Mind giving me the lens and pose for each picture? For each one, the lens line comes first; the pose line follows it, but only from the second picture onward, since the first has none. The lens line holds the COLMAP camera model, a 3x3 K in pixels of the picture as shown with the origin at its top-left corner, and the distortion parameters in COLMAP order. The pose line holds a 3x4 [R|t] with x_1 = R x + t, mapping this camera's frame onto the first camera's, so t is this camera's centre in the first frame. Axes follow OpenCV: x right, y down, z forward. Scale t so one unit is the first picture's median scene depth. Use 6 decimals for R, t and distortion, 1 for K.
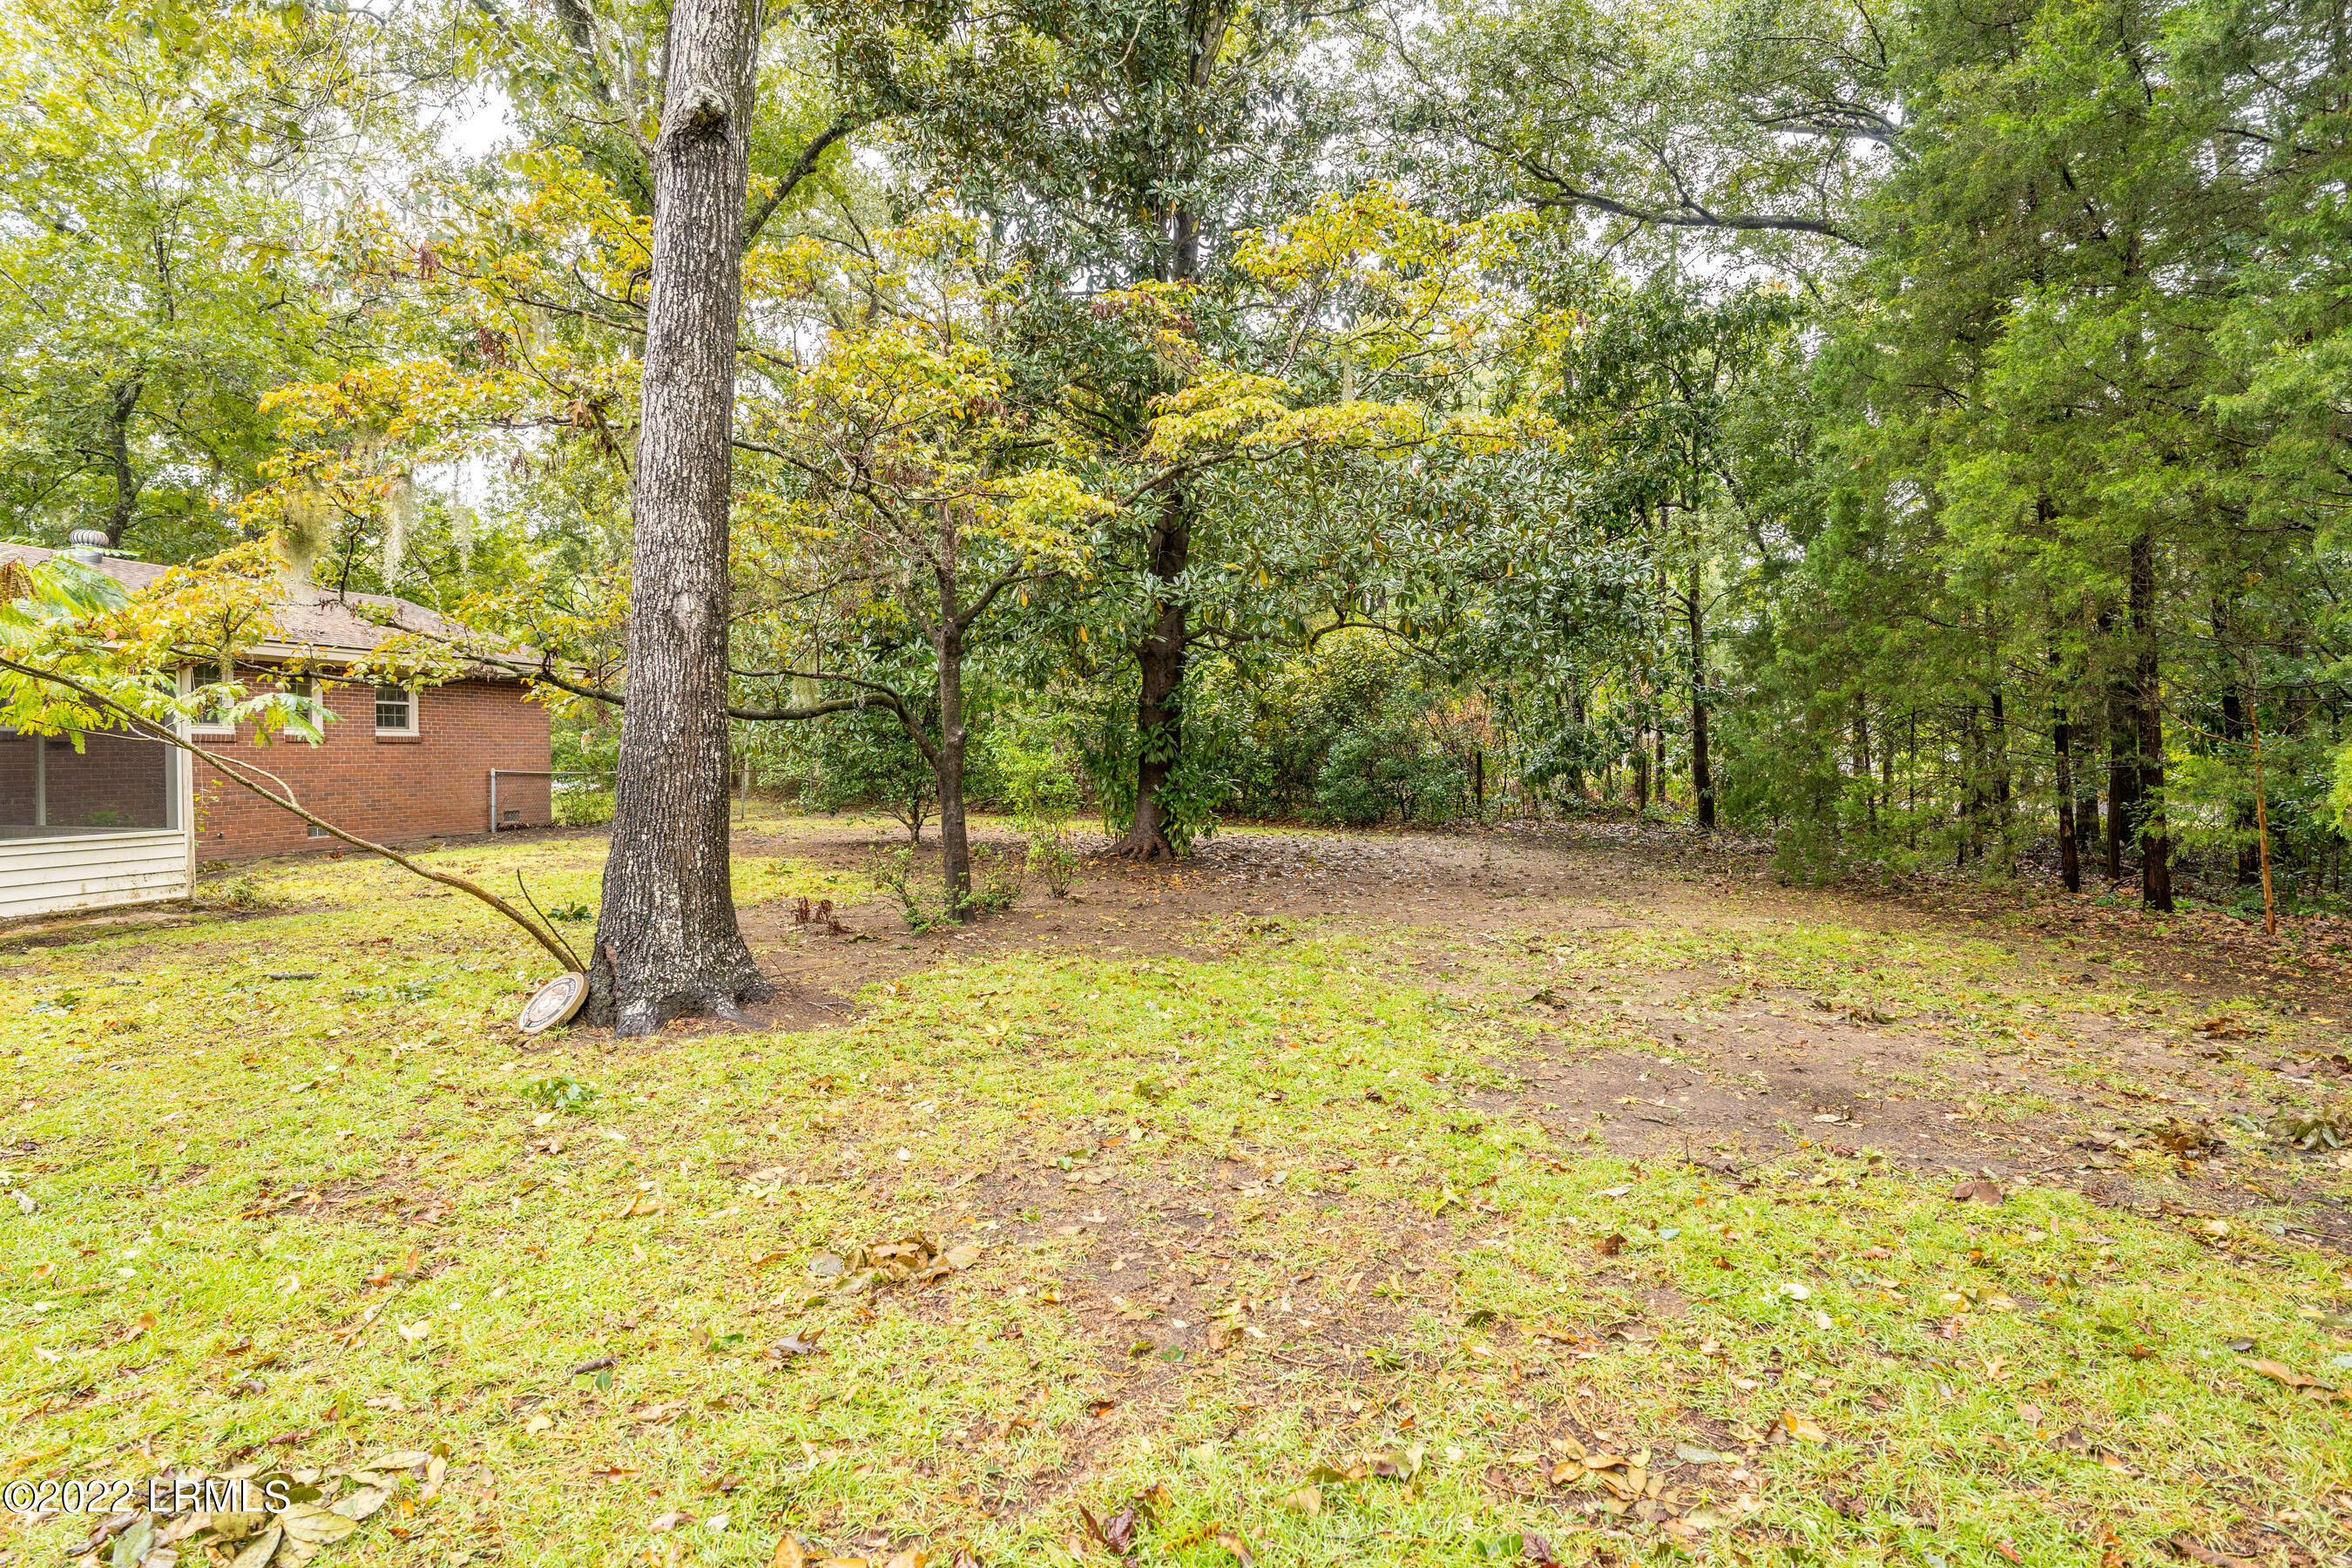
lens RADIAL K [[1251.0, 0, 1176.0], [0, 1251.0, 784.0], [0, 0, 1]] dist [-0.070044, 0.039011]
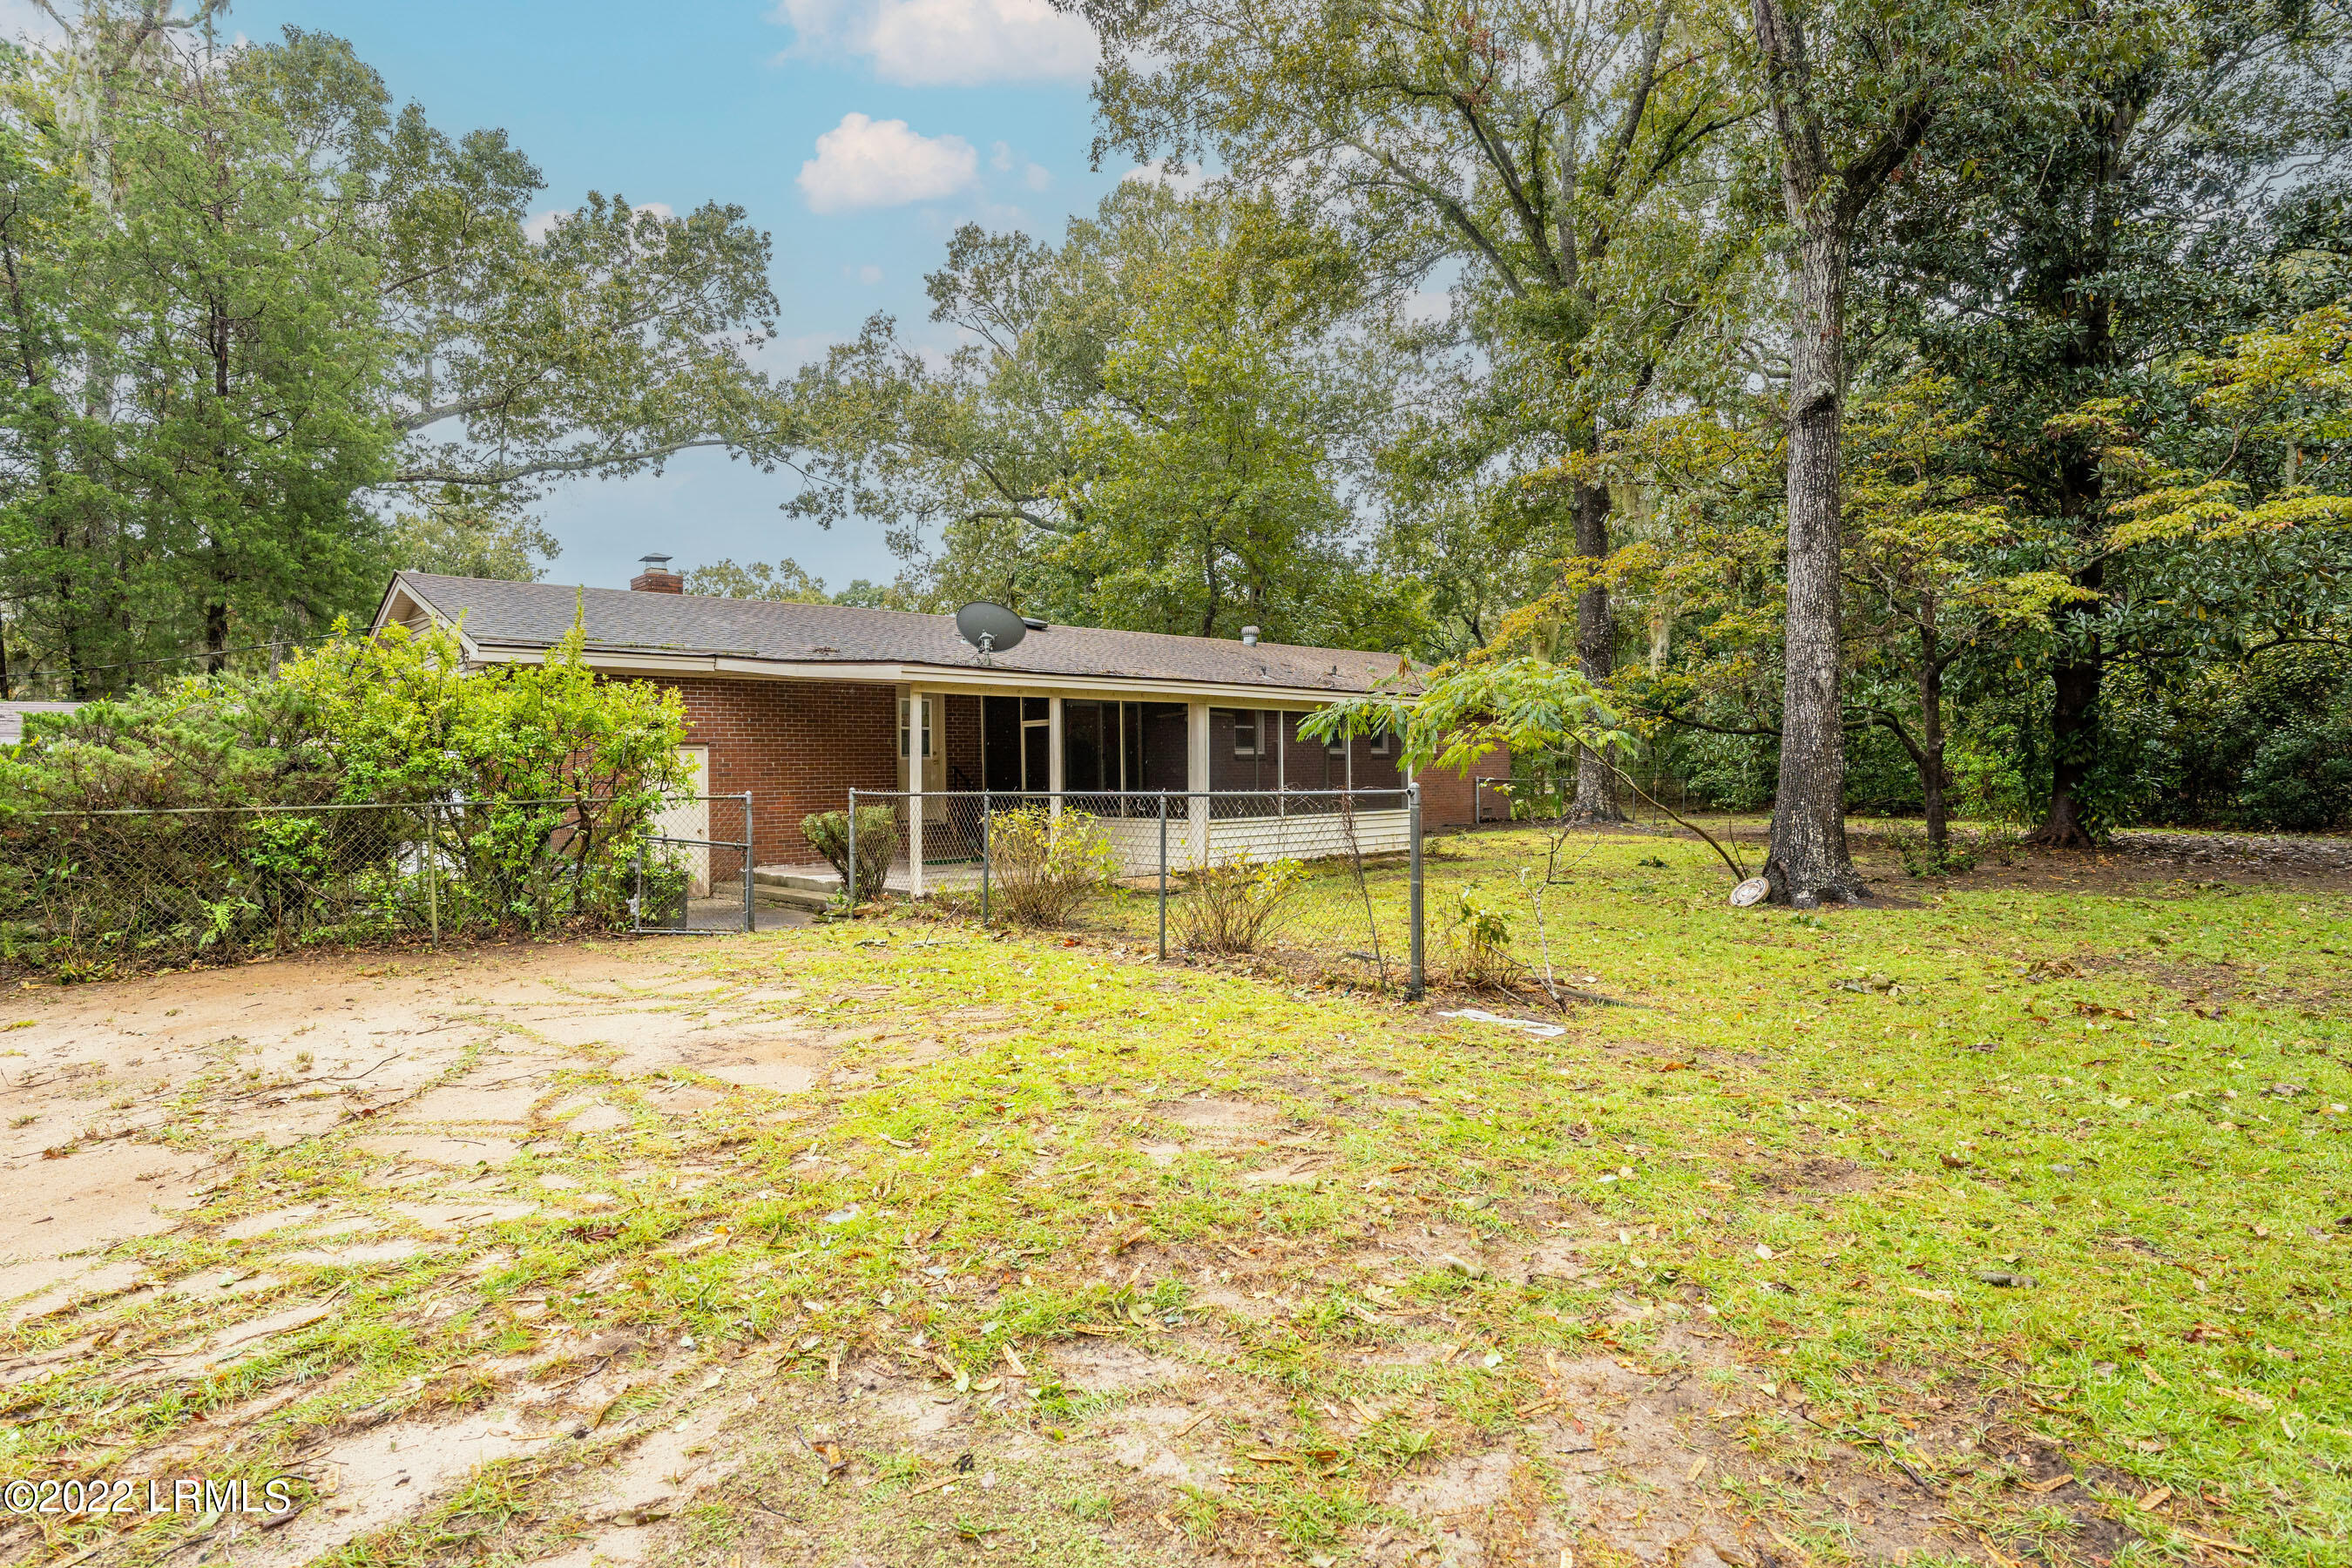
lens RADIAL K [[1251.0, 0, 1176.0], [0, 1251.0, 784.0], [0, 0, 1]] dist [-0.070044, 0.039011]
pose [[0.827102, -0.006697, -0.562012, -0.085195], [0.000174, 0.999932, -0.011658, 0.017701], [0.562052, 0.009544, 0.827047, -0.508264]]
